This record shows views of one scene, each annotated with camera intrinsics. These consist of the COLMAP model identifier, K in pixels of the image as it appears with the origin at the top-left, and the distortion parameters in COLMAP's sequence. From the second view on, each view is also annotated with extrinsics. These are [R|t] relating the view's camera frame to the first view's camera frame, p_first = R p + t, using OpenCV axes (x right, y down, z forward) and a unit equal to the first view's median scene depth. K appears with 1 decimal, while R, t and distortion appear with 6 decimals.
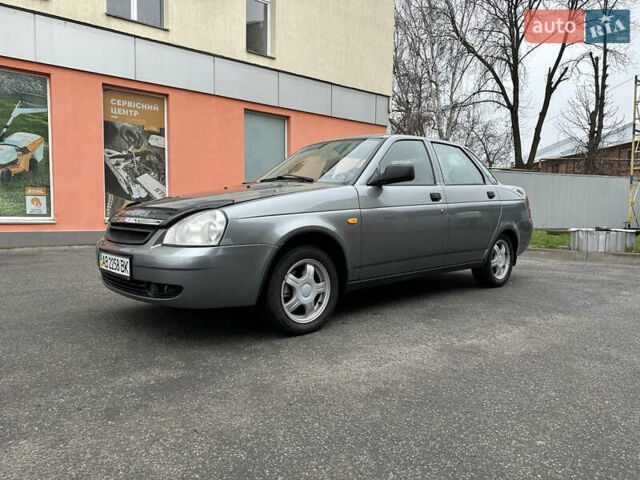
lens RADIAL K [[452.8, 0, 320.0], [0, 452.8, 240.0], [0, 0, 1]] dist [0.058708, 0.000728]
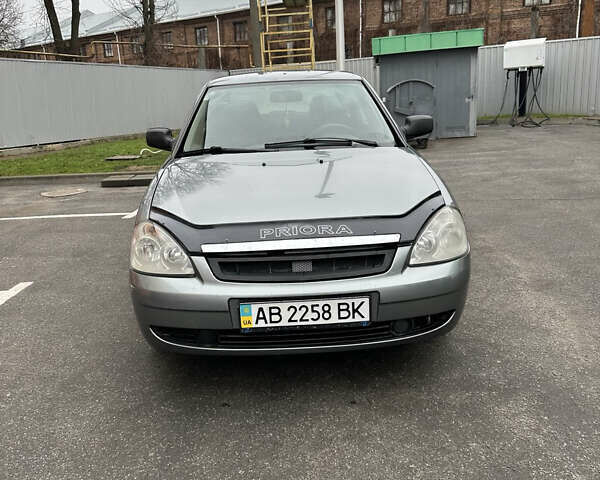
lens RADIAL K [[596.1, 0, 300.0], [0, 596.1, 240.0], [0, 0, 1]] dist [0.153997, 0.003586]
pose [[0.588120, -0.219228, 0.778495, -1.172117], [0.081156, 0.973700, 0.212890, -0.248061], [-0.804692, -0.062026, 0.590444, 0.544345]]
